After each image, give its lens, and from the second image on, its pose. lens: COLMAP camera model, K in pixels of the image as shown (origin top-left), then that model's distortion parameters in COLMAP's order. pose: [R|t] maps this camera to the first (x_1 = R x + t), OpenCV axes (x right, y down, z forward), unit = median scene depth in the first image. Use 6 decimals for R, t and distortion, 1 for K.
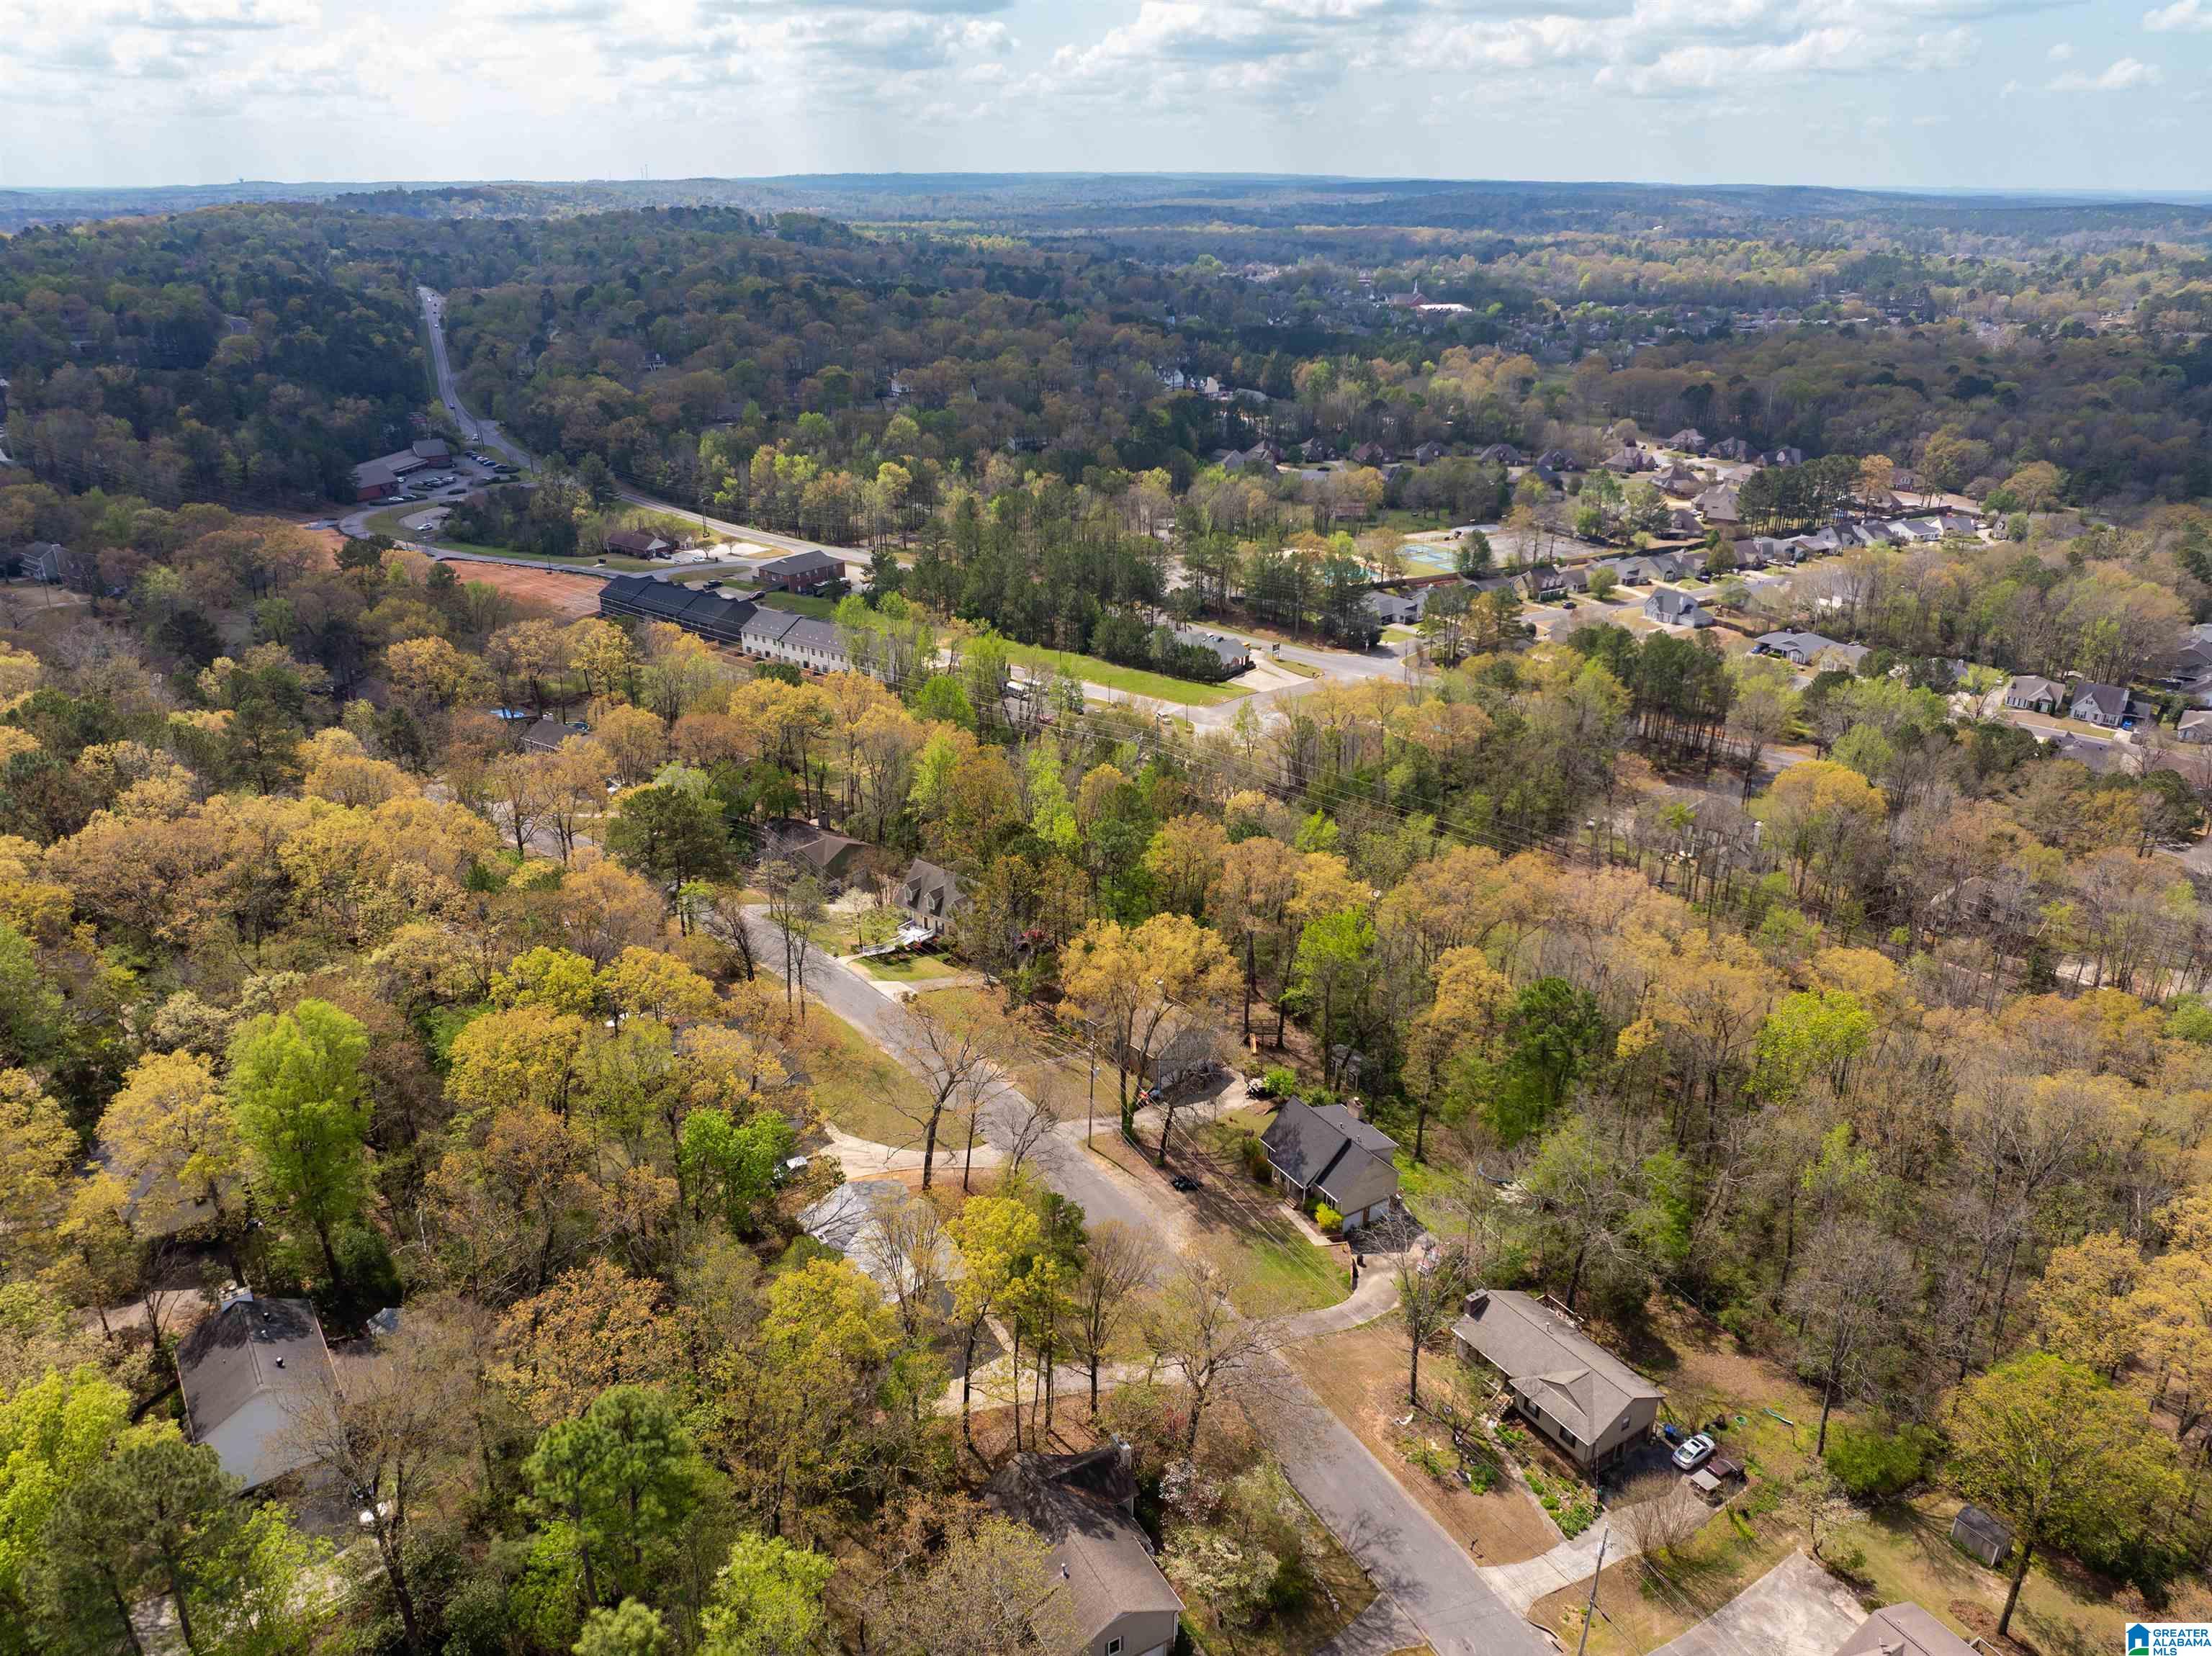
lens RADIAL K [[1594.3, 0, 1106.0], [0, 1594.3, 828.0], [0, 0, 1]] dist [-0.043420, -0.002997]
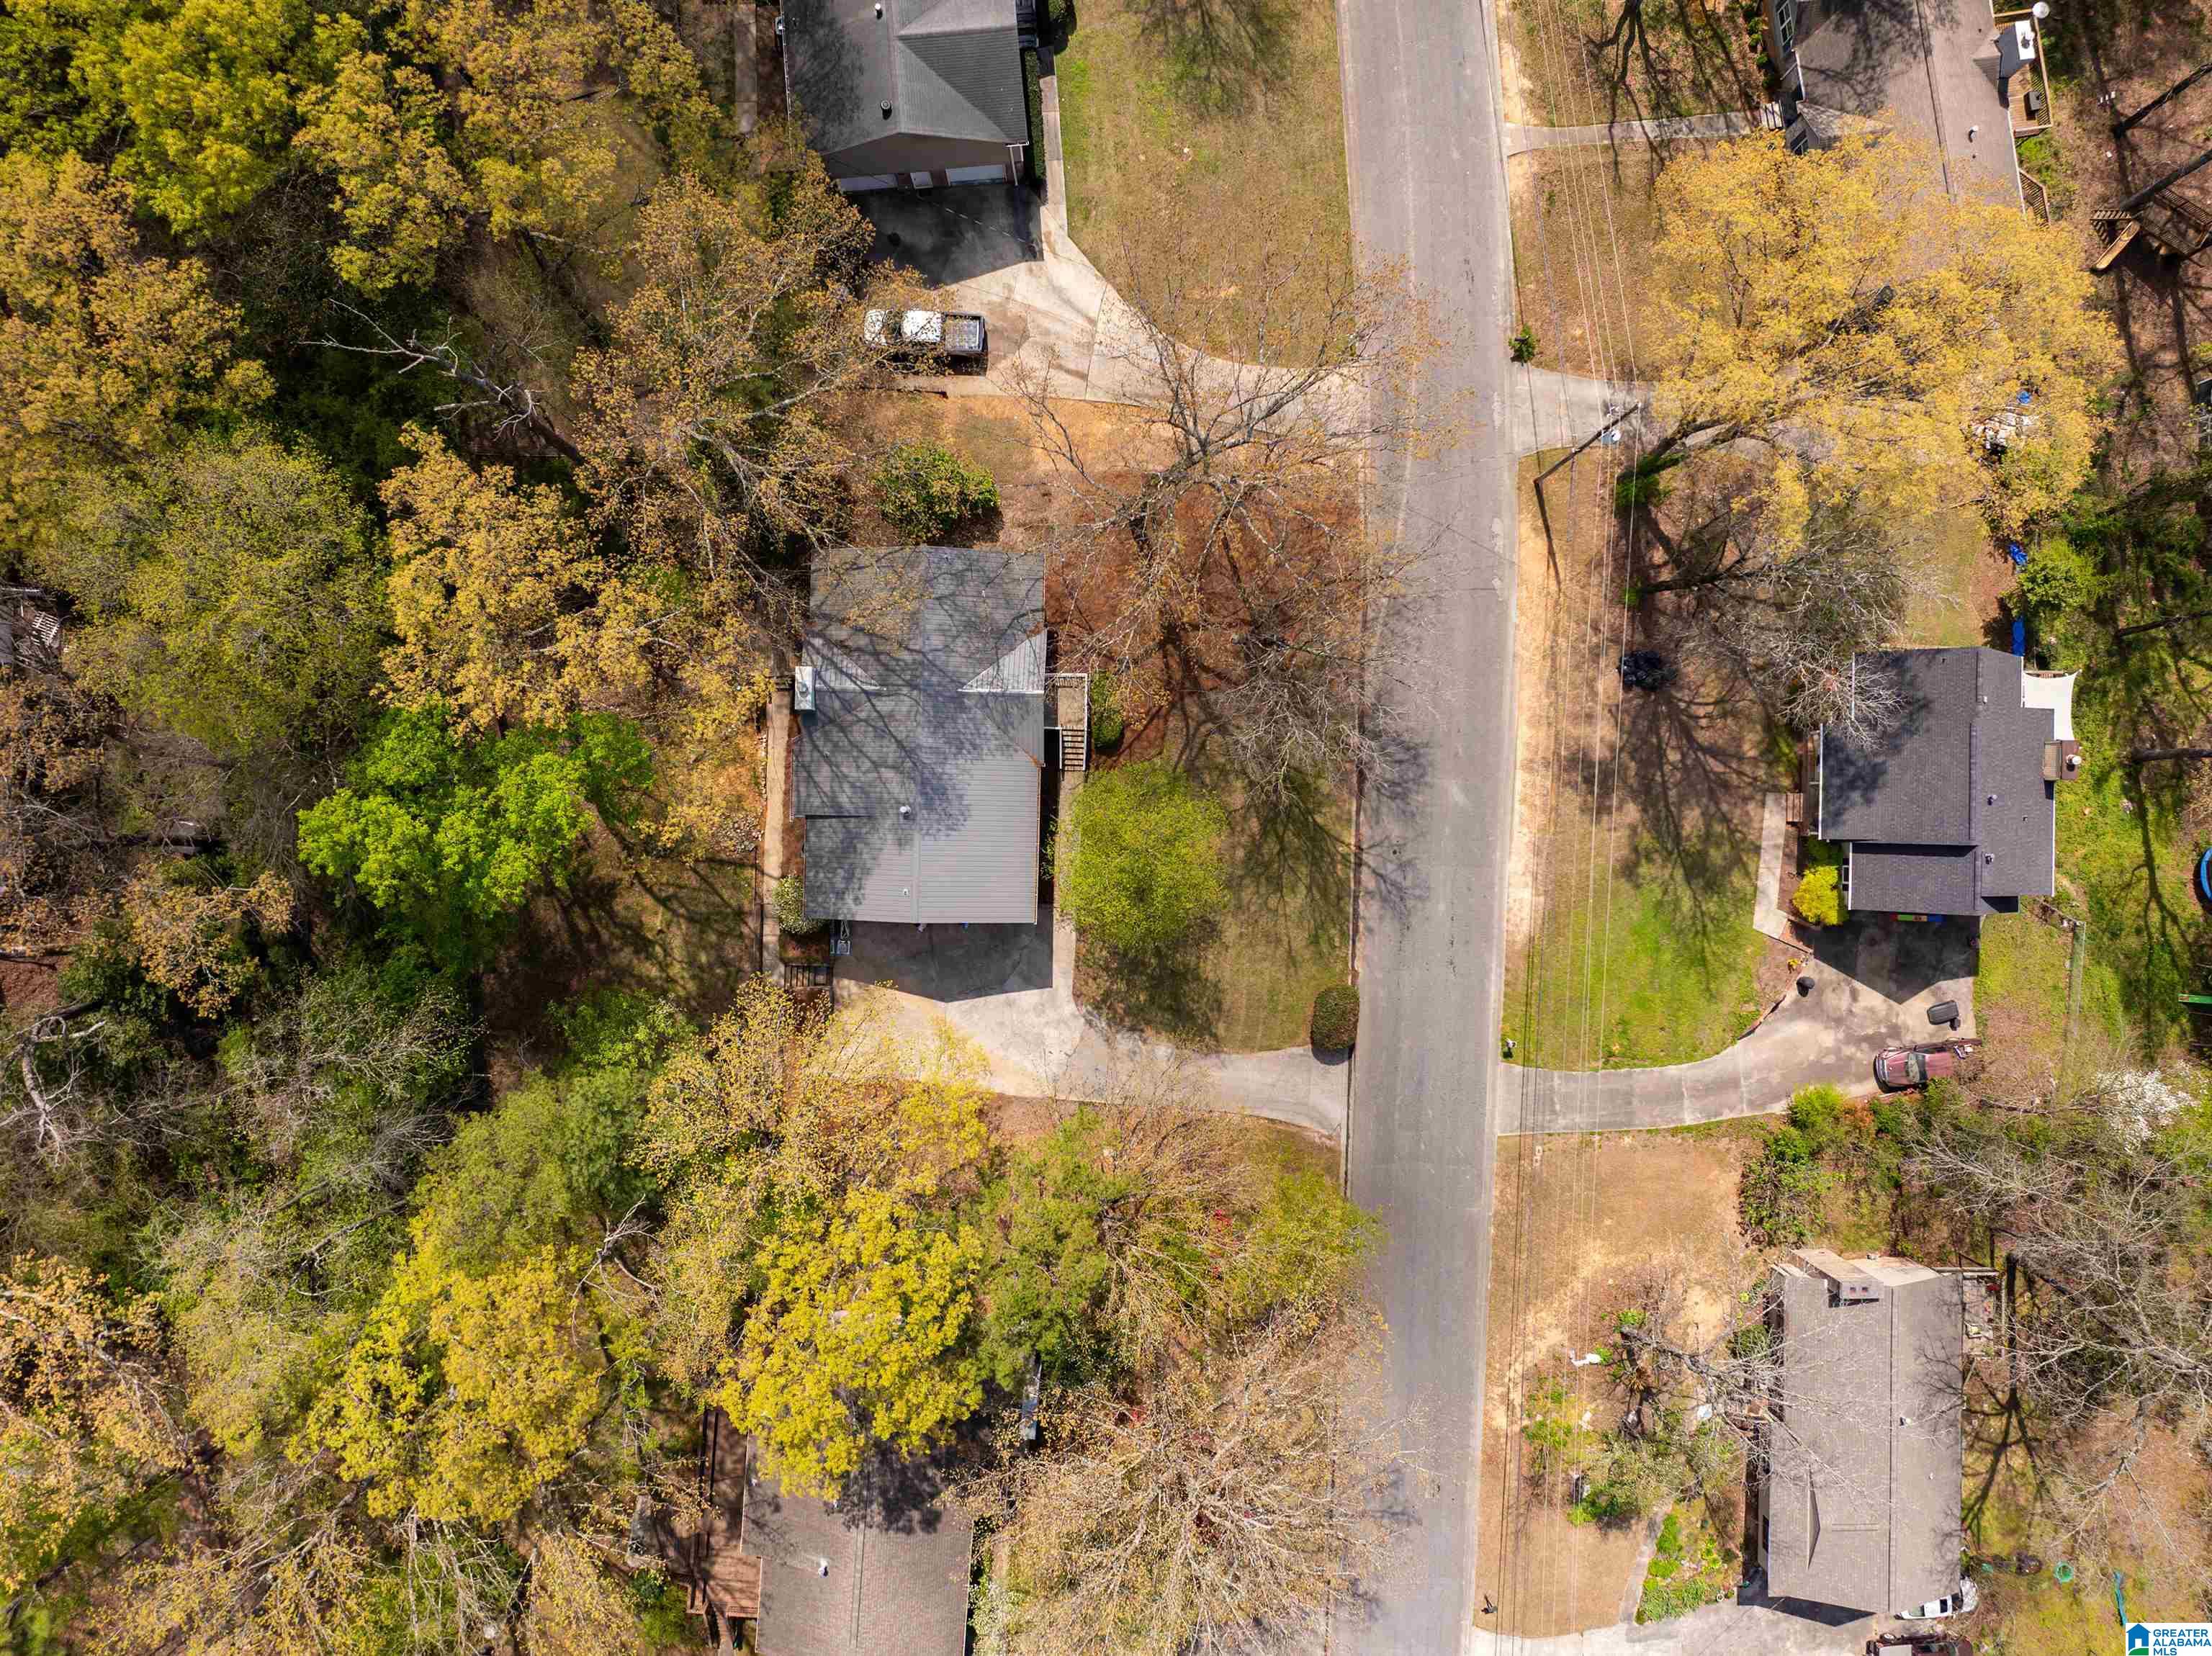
lens RADIAL K [[1594.3, 0, 1106.0], [0, 1594.3, 828.0], [0, 0, 1]] dist [-0.043420, -0.002997]
pose [[0.840534, 0.541748, 0.003413, -0.024265], [-0.210475, 0.320738, 0.923487, -0.066330], [0.499203, -0.776940, 0.383615, 0.253411]]
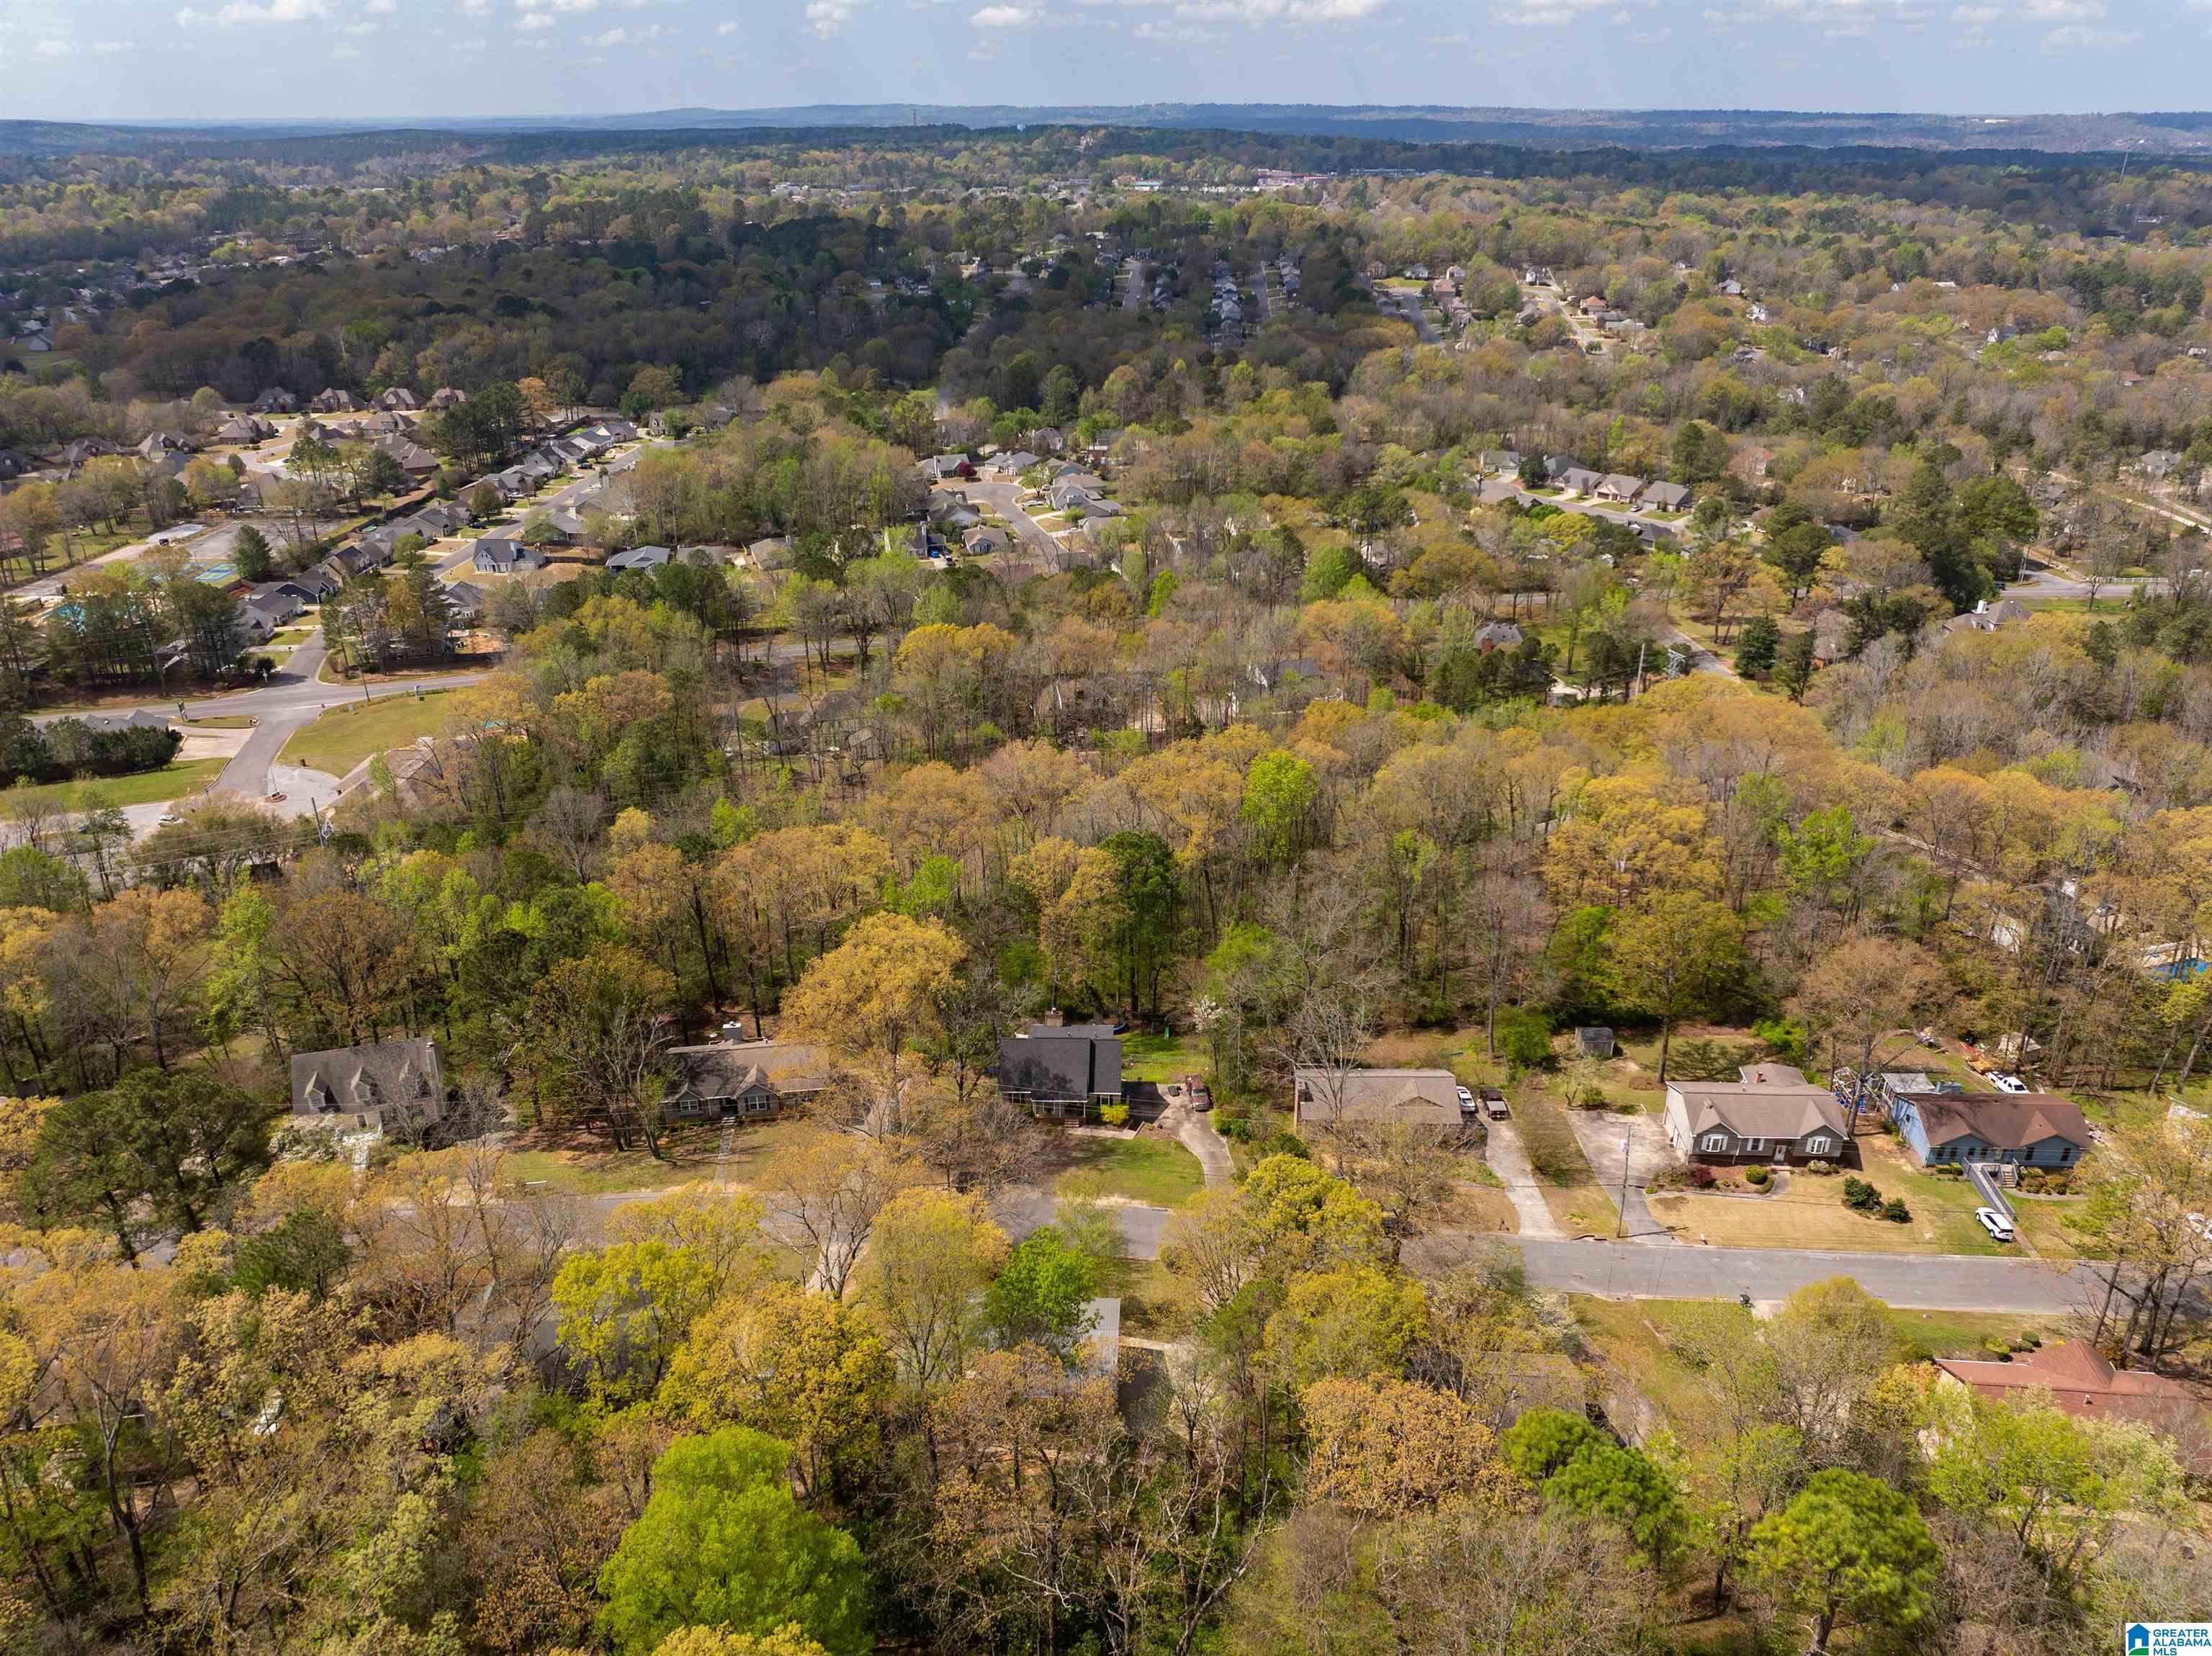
lens RADIAL K [[1594.3, 0, 1106.0], [0, 1594.3, 828.0], [0, 0, 1]] dist [-0.043420, -0.002997]
pose [[0.549164, -0.349993, 0.758896, -0.212477], [0.322084, 0.926568, 0.194251, -0.048232], [-0.771155, 0.137753, 0.621565, 0.117893]]
